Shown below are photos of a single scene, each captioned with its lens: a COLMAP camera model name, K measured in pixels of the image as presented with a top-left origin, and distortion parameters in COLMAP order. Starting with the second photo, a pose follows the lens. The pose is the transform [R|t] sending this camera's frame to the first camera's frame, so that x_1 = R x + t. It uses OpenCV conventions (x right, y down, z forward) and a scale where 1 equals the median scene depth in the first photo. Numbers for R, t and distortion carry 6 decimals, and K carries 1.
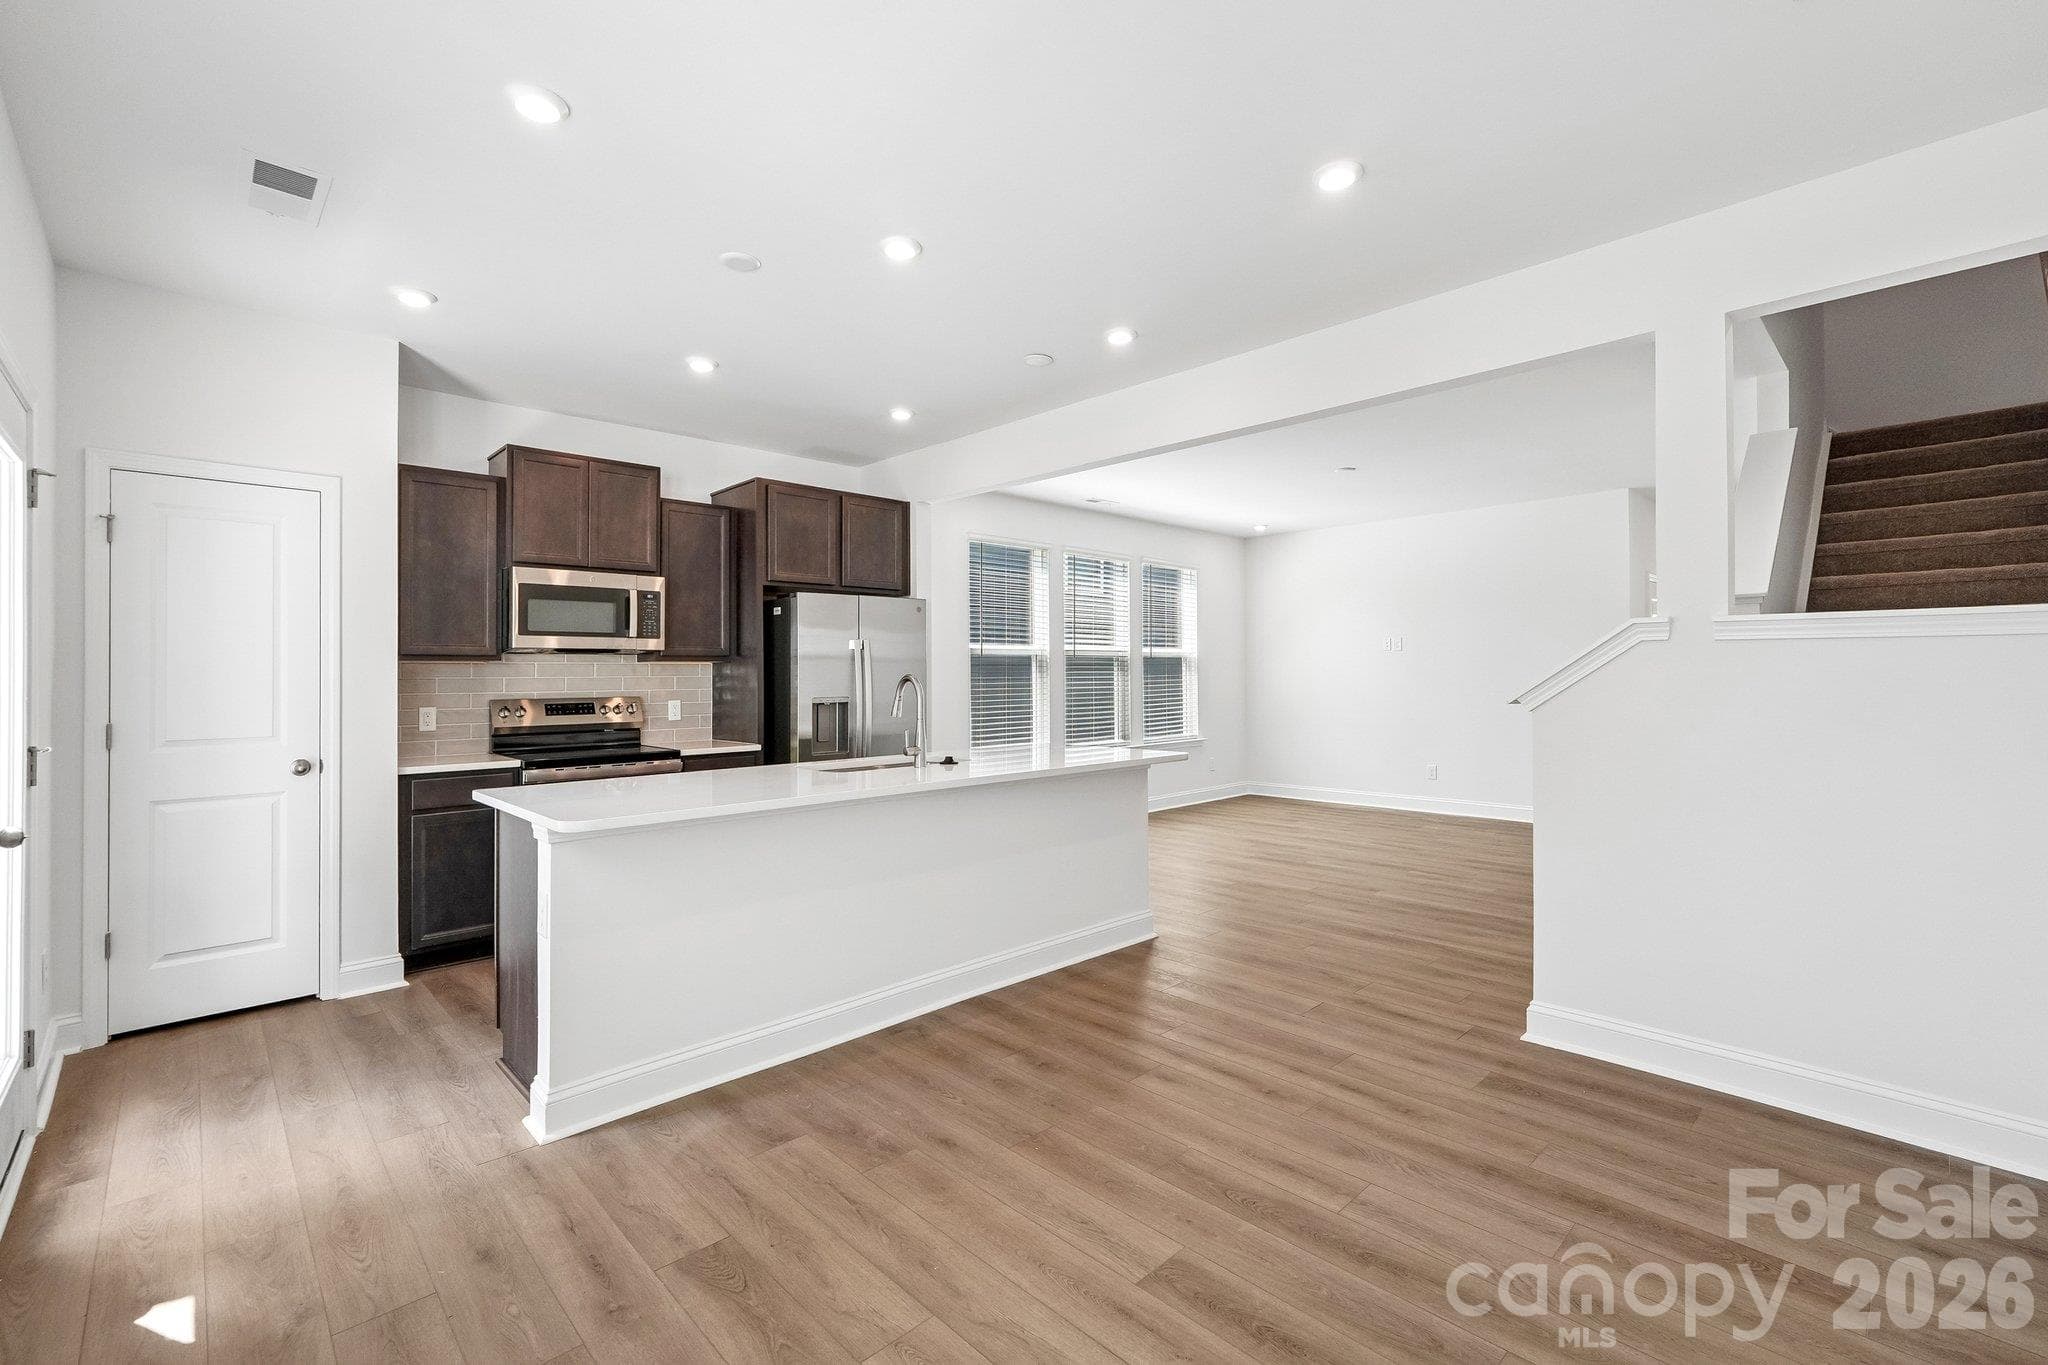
lens RADIAL K [[890.0, 0, 1029.4], [0, 890.0, 671.9], [0, 0, 1]] dist [-0.009458, 0.010871]
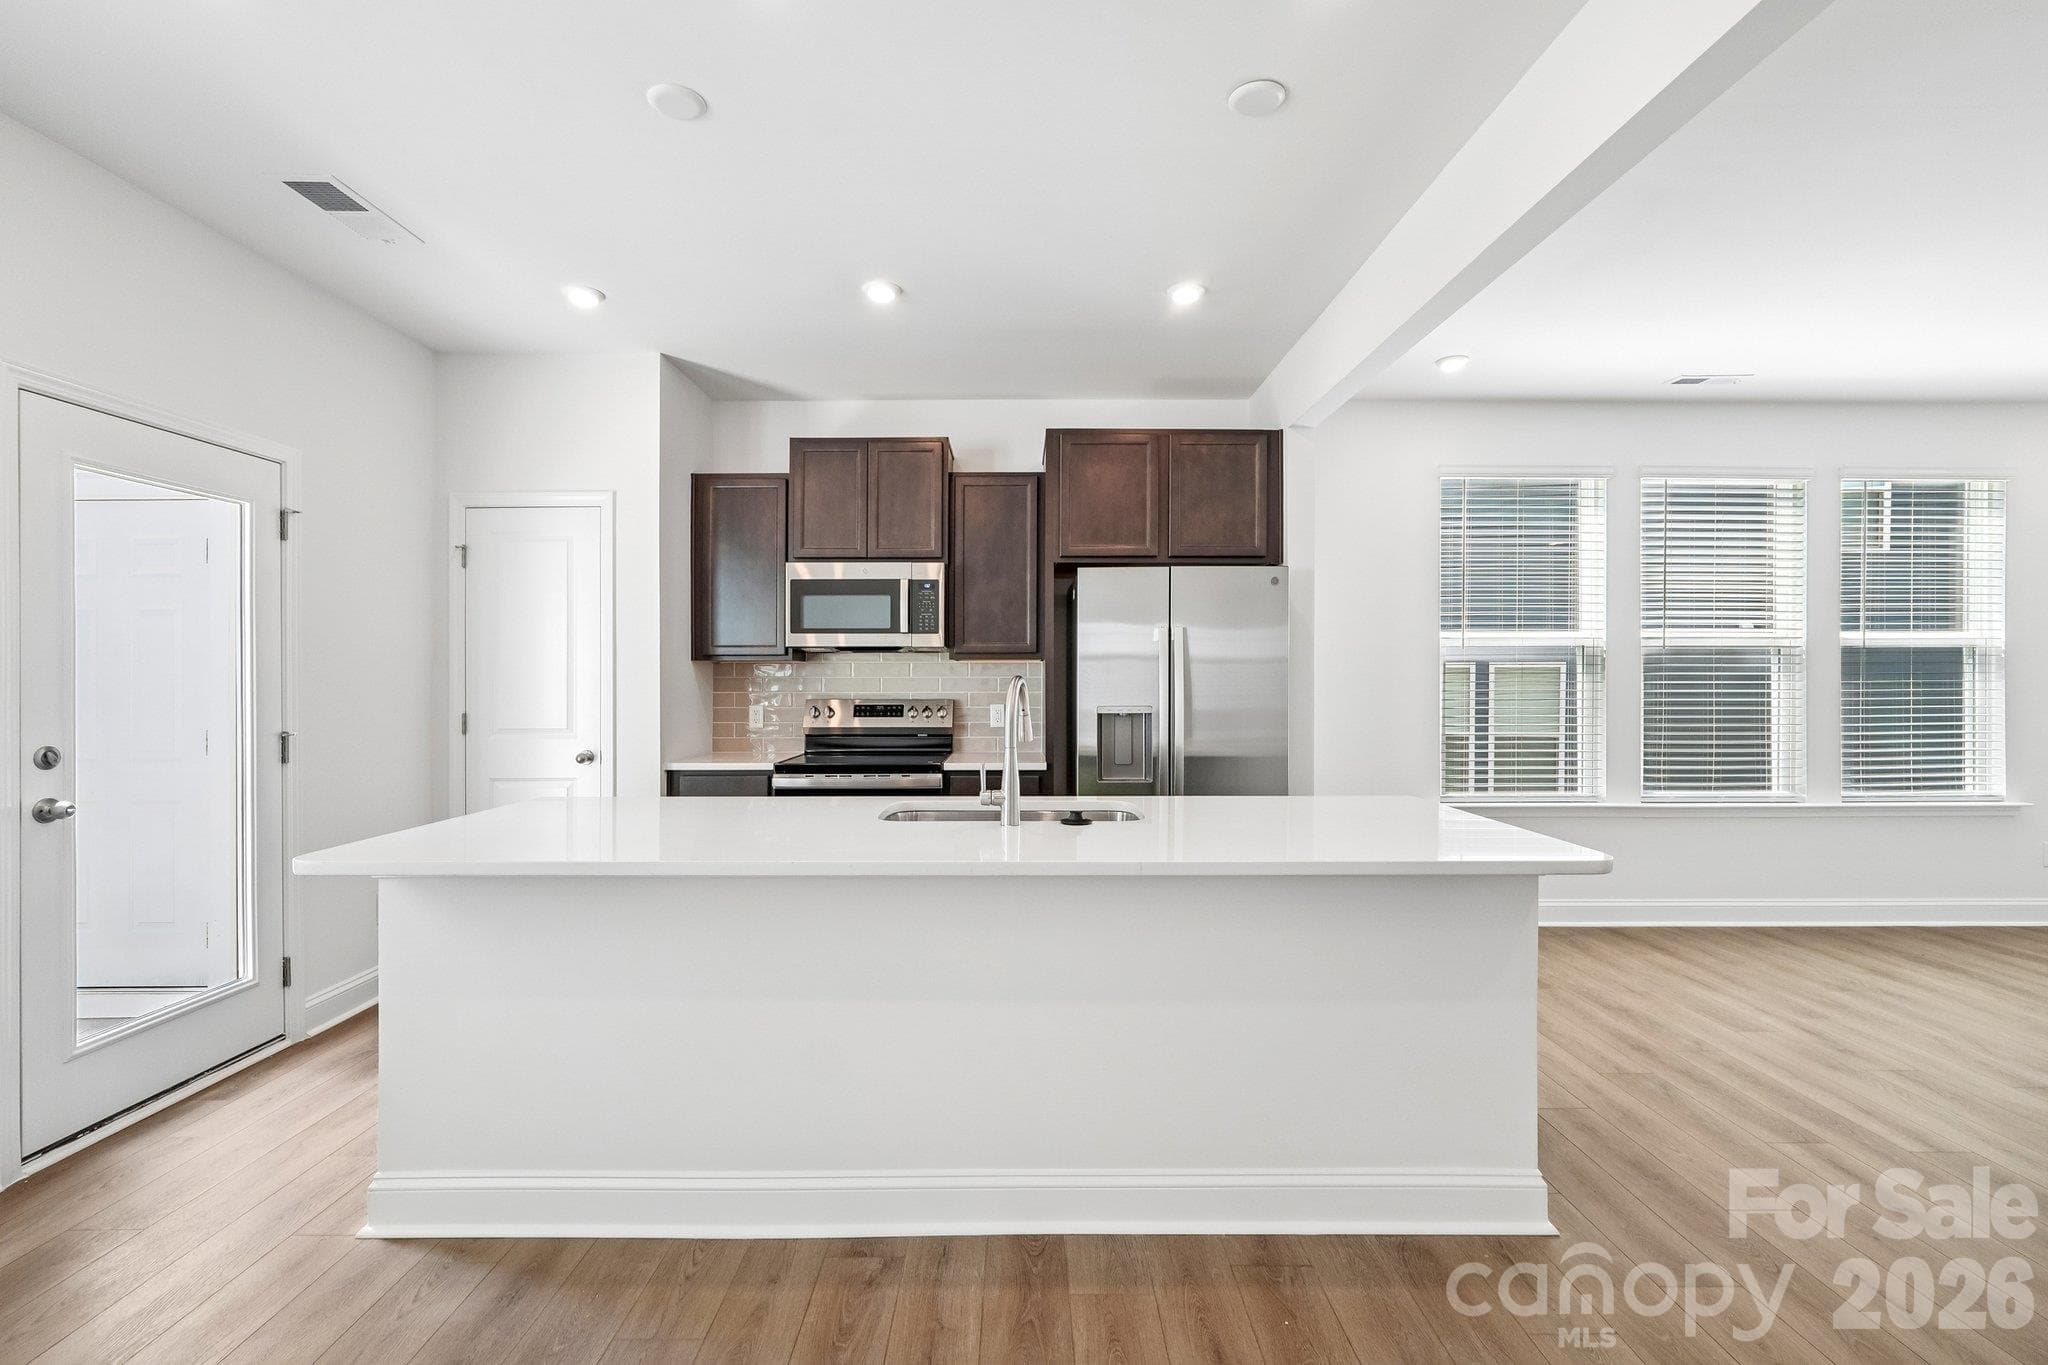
lens RADIAL K [[880.0, 0, 1016.9], [0, 880.0, 676.7], [0, 0, 1]] dist [-0.005603, -0.000274]
pose [[0.720036, 0.005621, -0.693914, 0.238538], [-0.002639, 0.999982, 0.005361, 0.000095], [0.693932, -0.002029, 0.720038, 0.433086]]
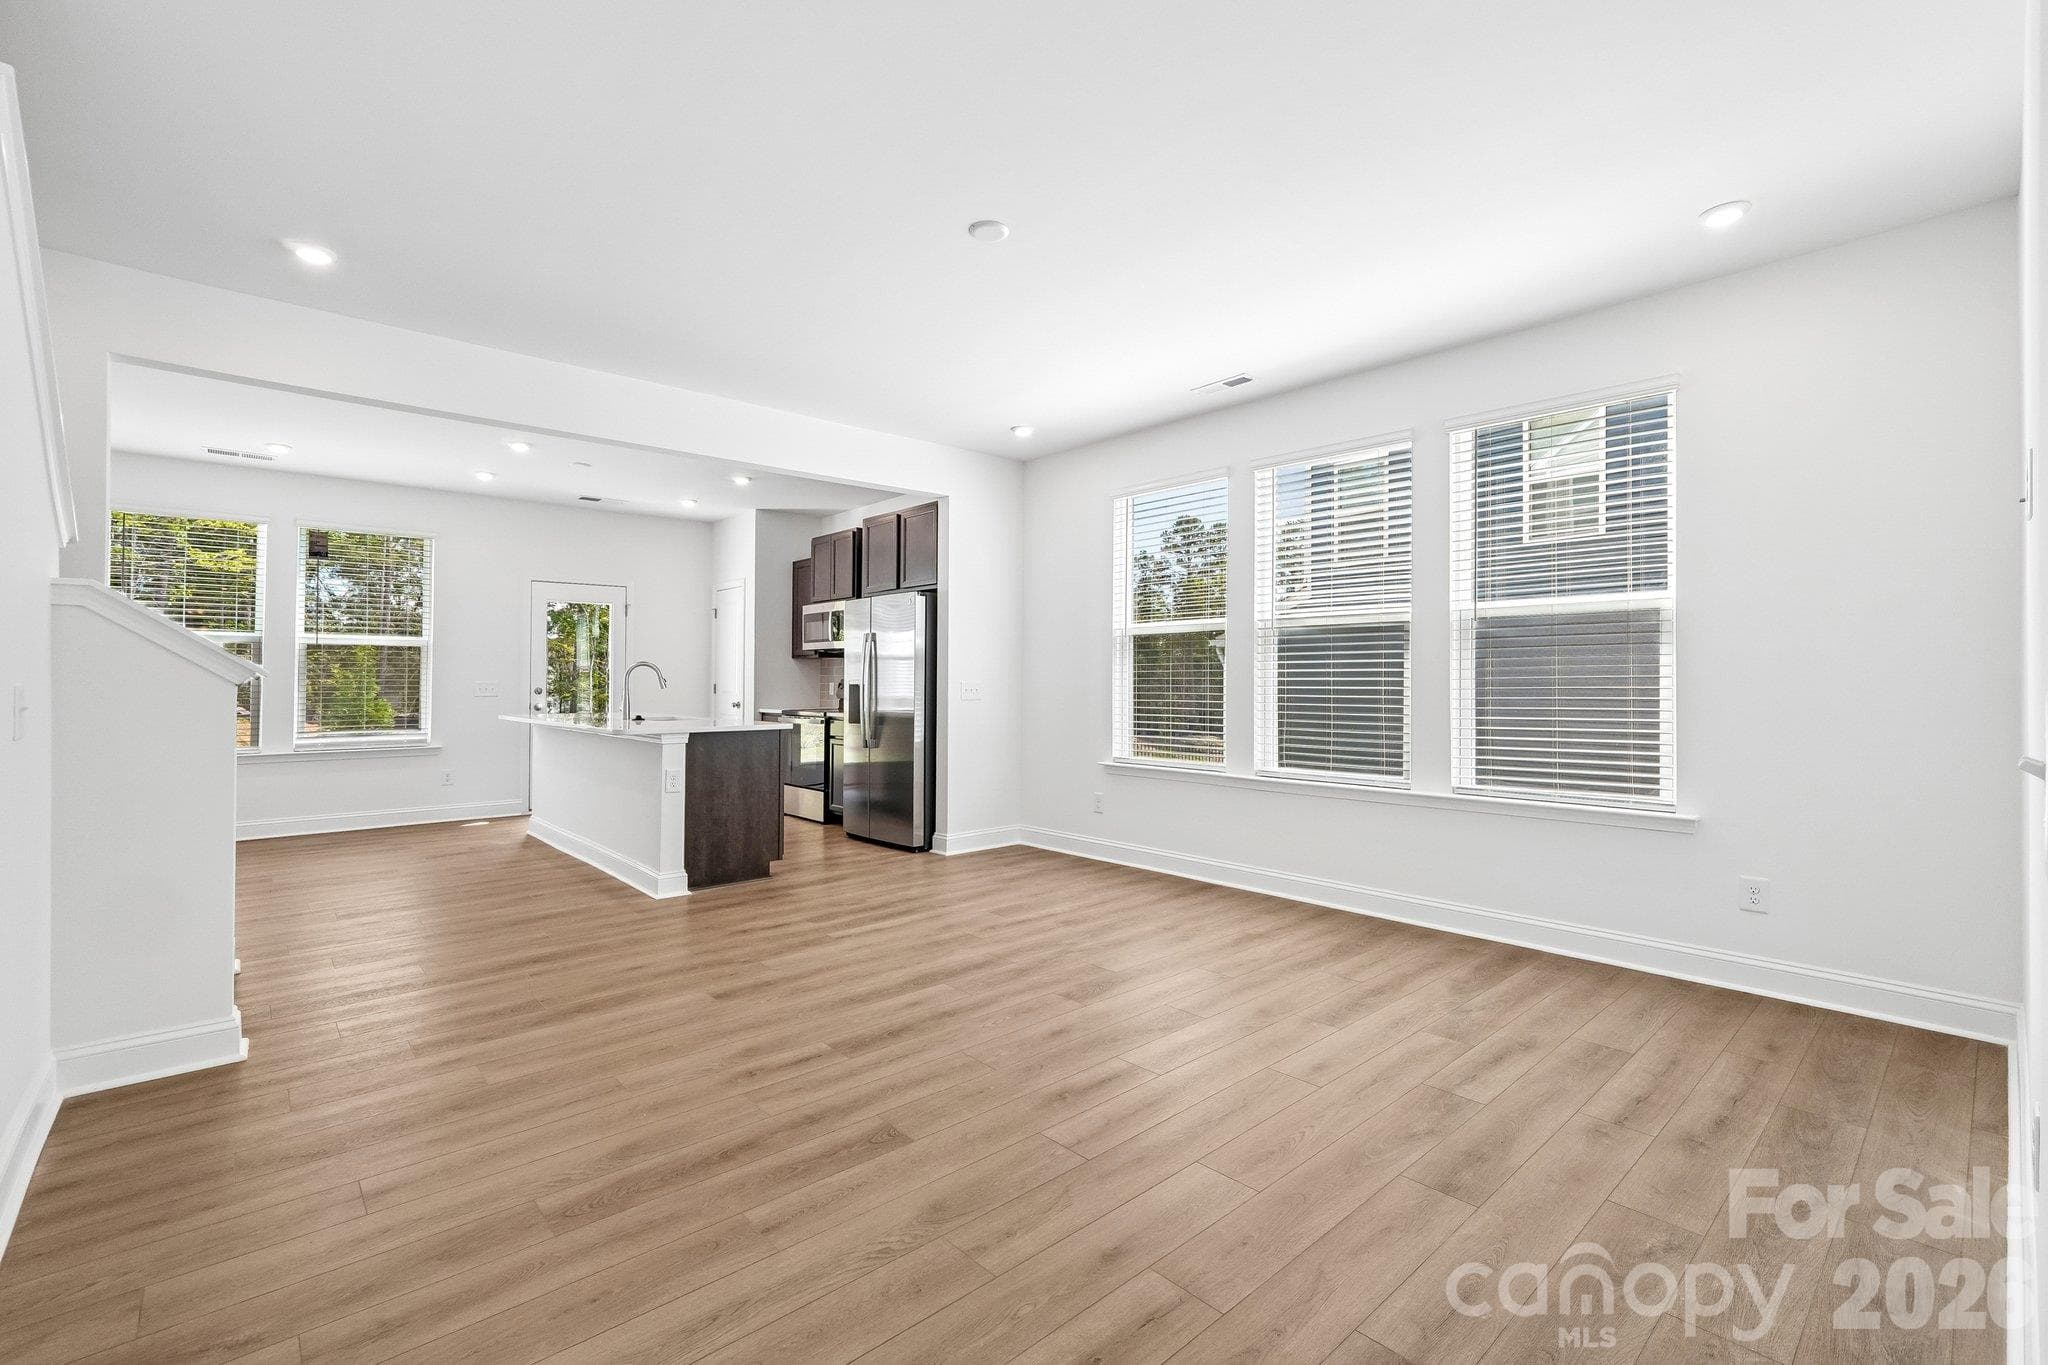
lens RADIAL K [[880.0, 0, 1016.9], [0, 880.0, 676.7], [0, 0, 1]] dist [-0.005603, -0.000274]
pose [[-0.038222, 0.001821, -0.999268, 1.083474], [0.002548, 0.999995, 0.001725, 0.023088], [0.999266, -0.002480, -0.038226, 1.346690]]
